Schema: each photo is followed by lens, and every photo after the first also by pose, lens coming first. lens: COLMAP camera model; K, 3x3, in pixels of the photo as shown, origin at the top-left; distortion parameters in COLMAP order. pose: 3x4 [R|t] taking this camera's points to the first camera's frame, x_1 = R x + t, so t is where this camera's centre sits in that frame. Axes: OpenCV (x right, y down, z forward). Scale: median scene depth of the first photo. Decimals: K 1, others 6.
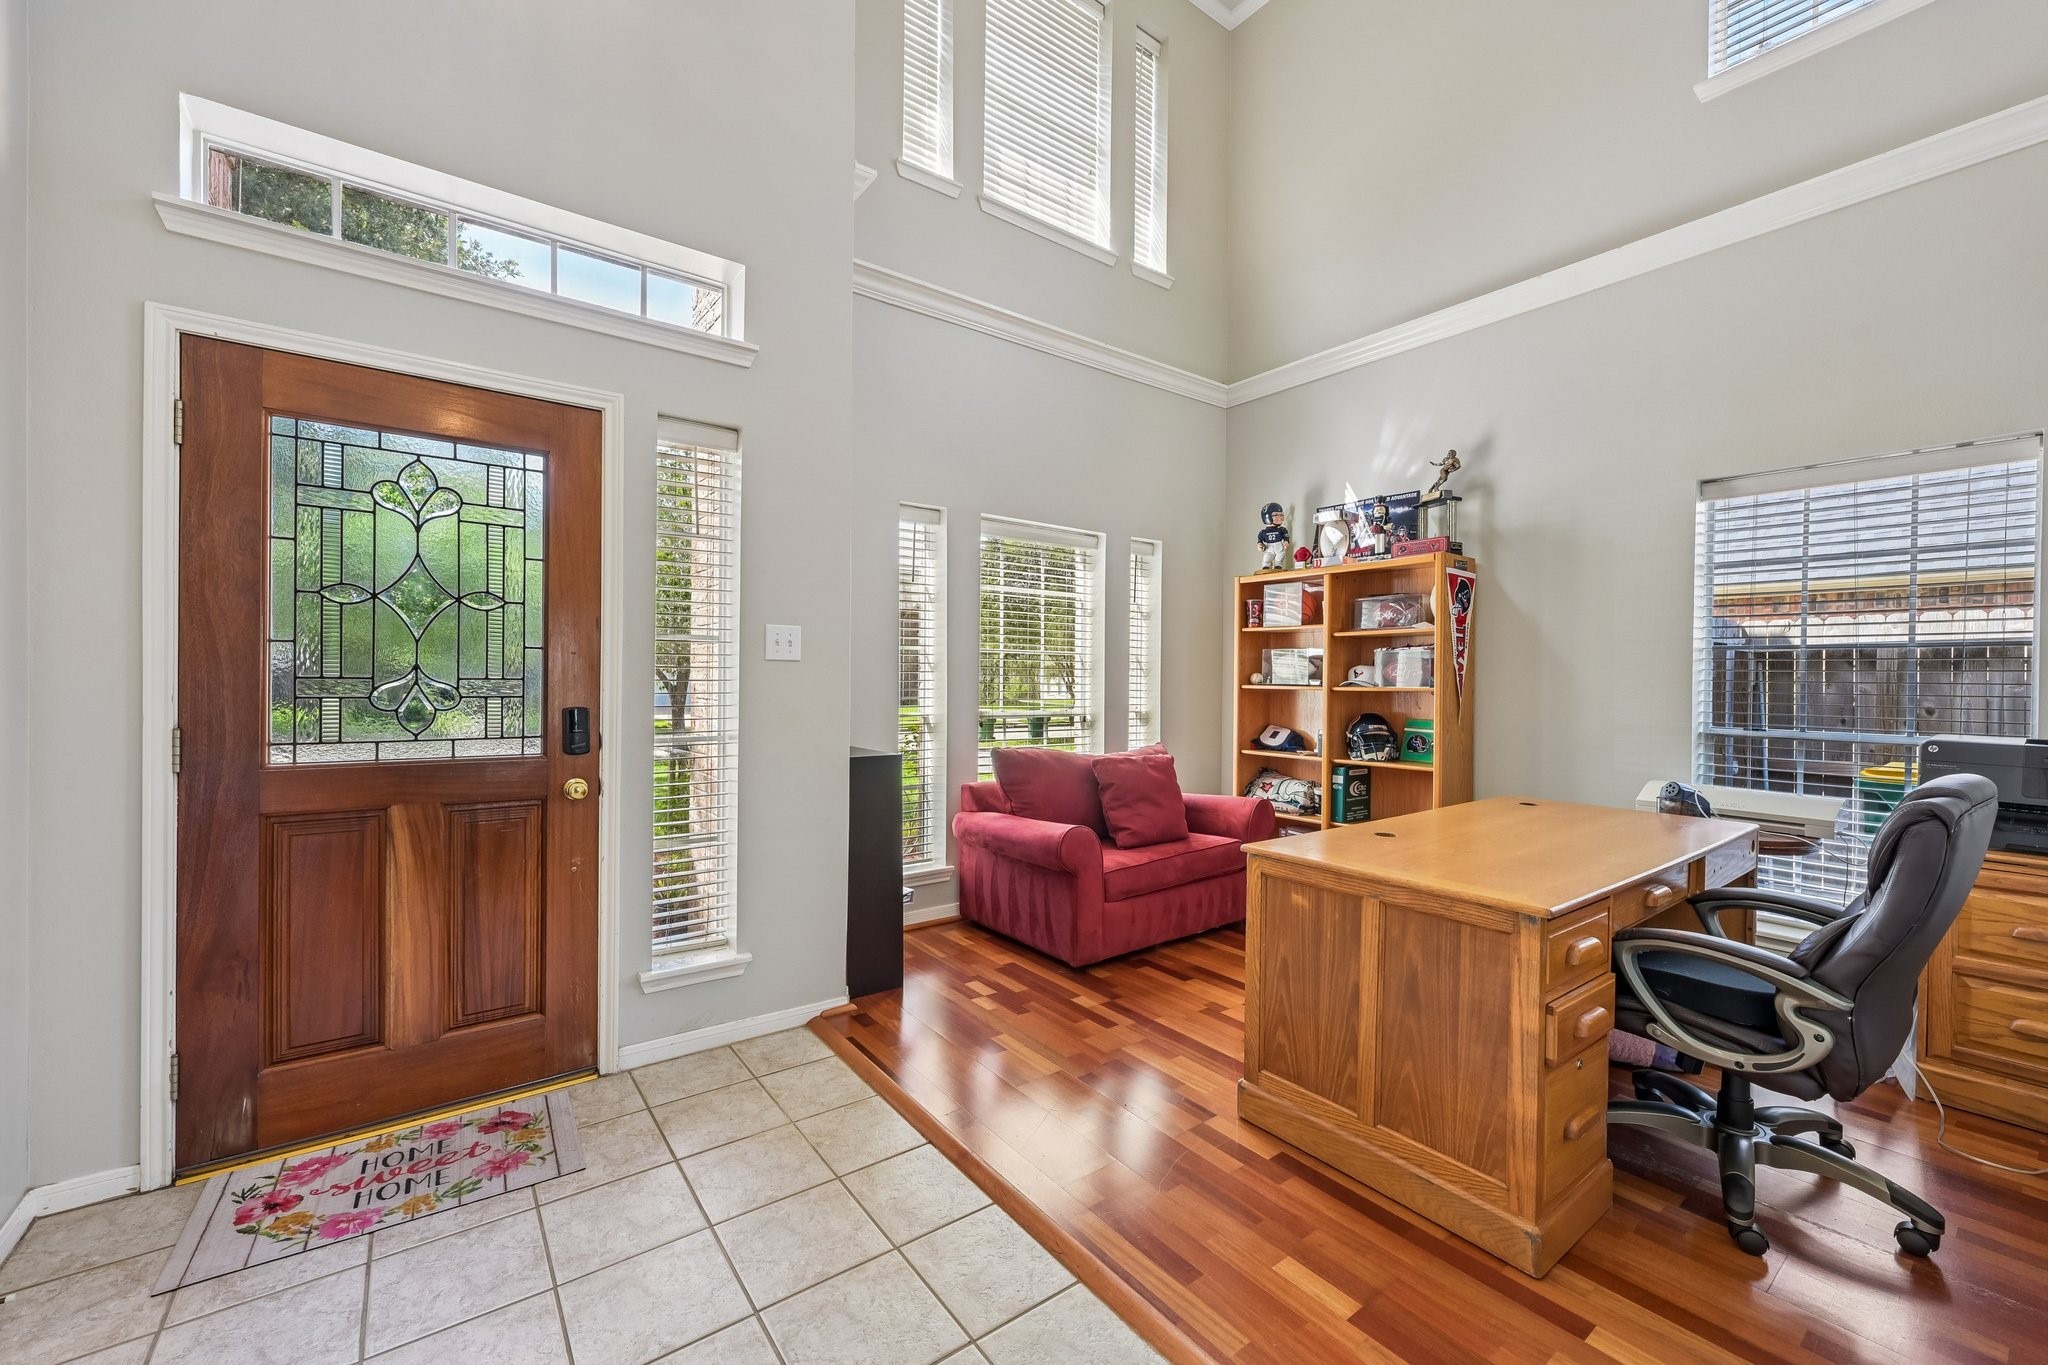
lens RADIAL K [[810.9, 0, 1028.0], [0, 810.9, 698.3], [0, 0, 1]] dist [0.001225, -0.000494]
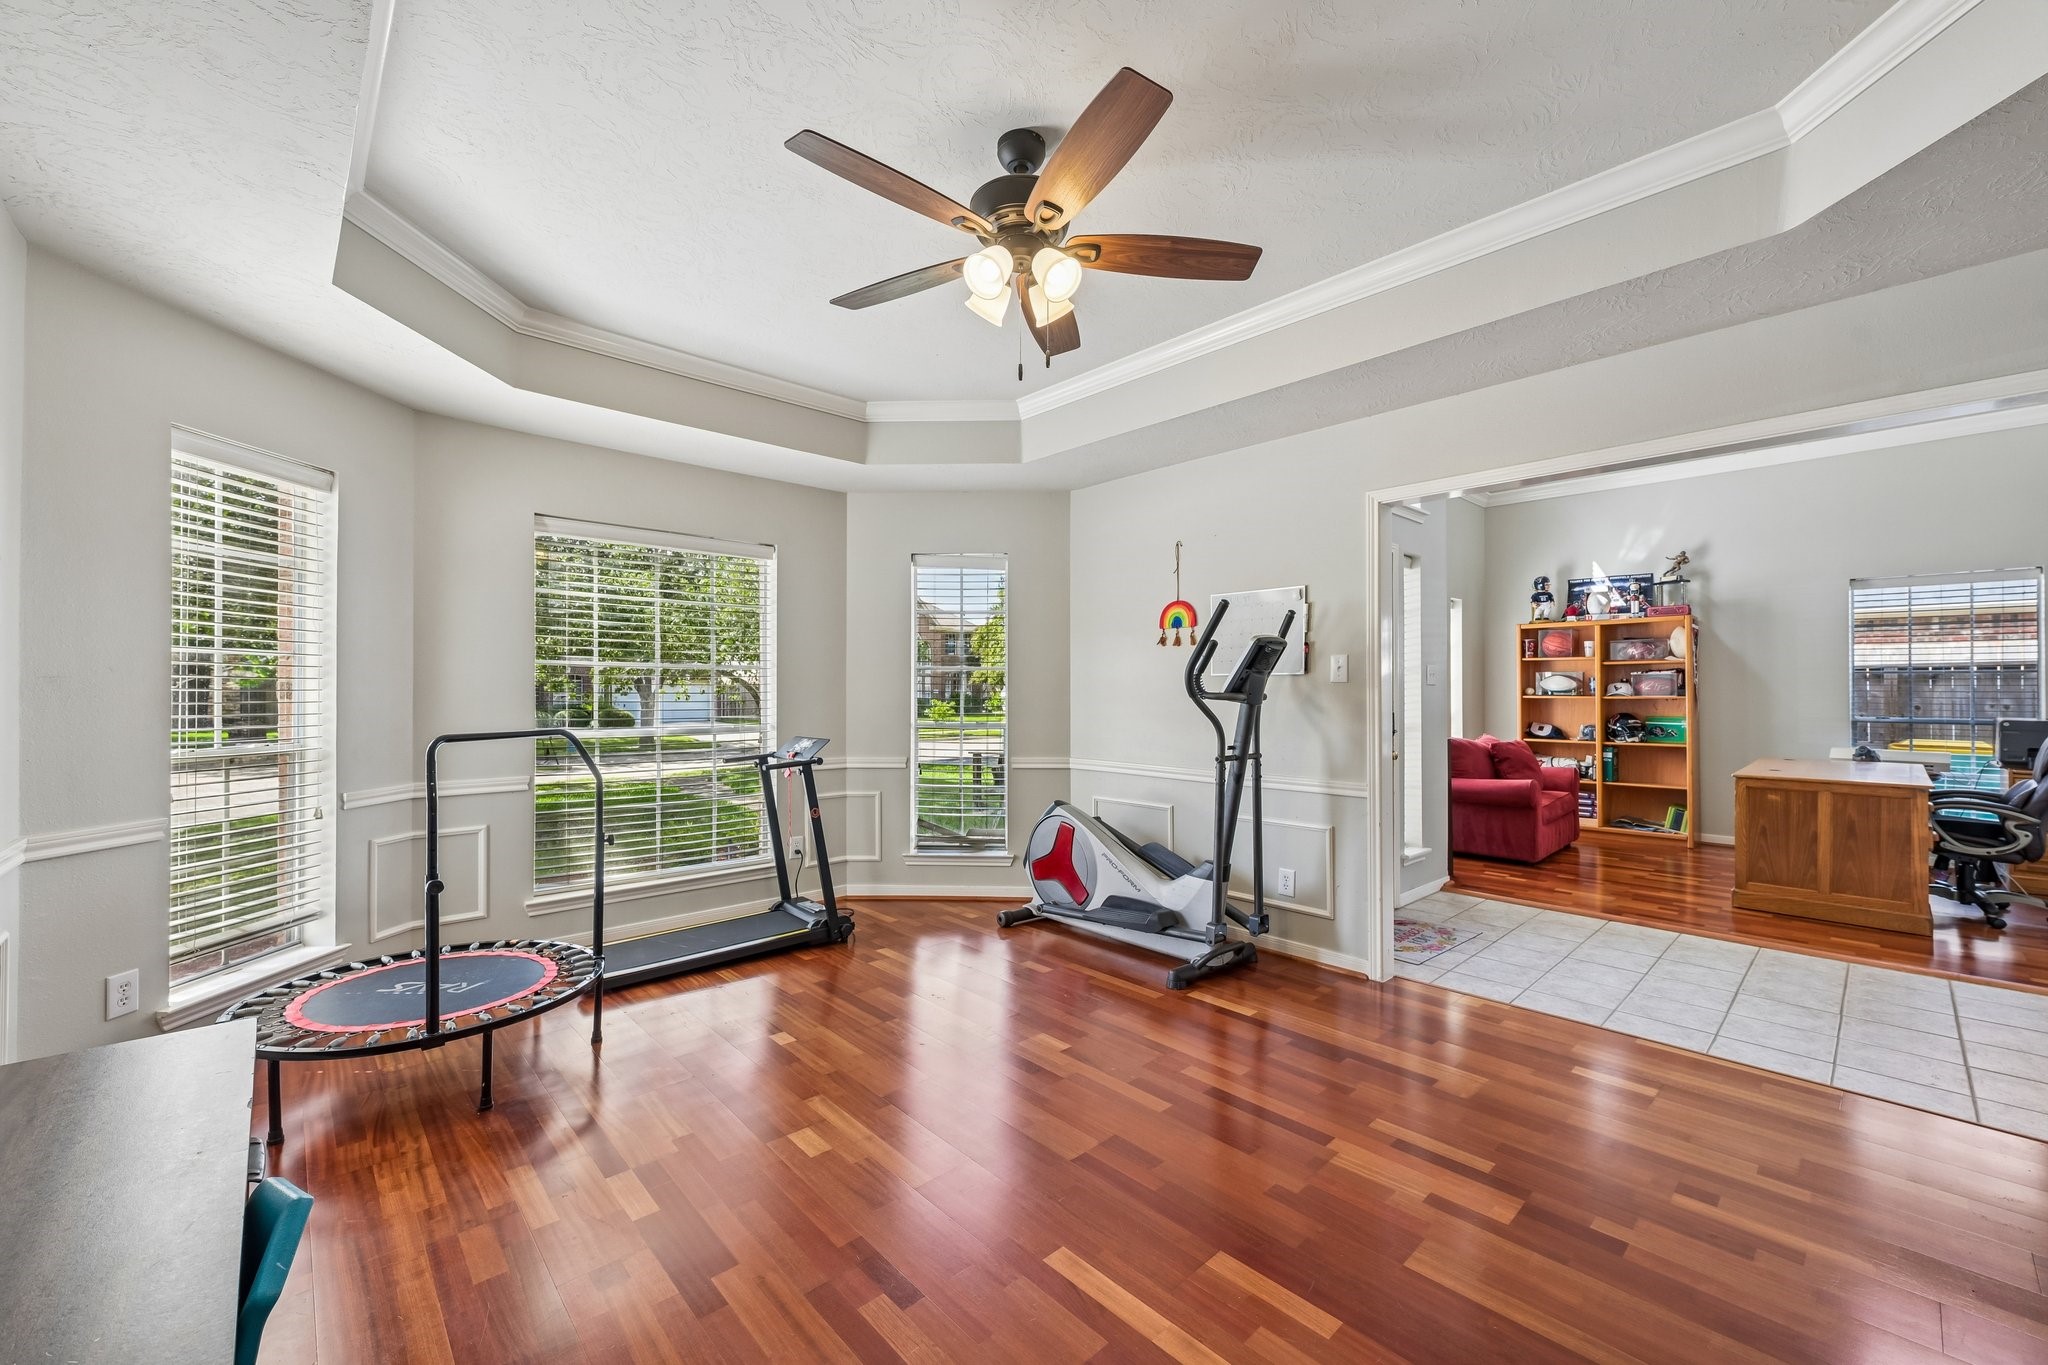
lens RADIAL K [[810.9, 0, 1023.6], [0, 810.9, 691.7], [0, 0, 1]] dist [0.001225, -0.000494]
pose [[0.994217, -0.009426, 0.106975, -0.927542], [0.011842, 0.999688, -0.021980, -0.001872], [-0.106734, 0.023120, 0.994019, -0.456469]]
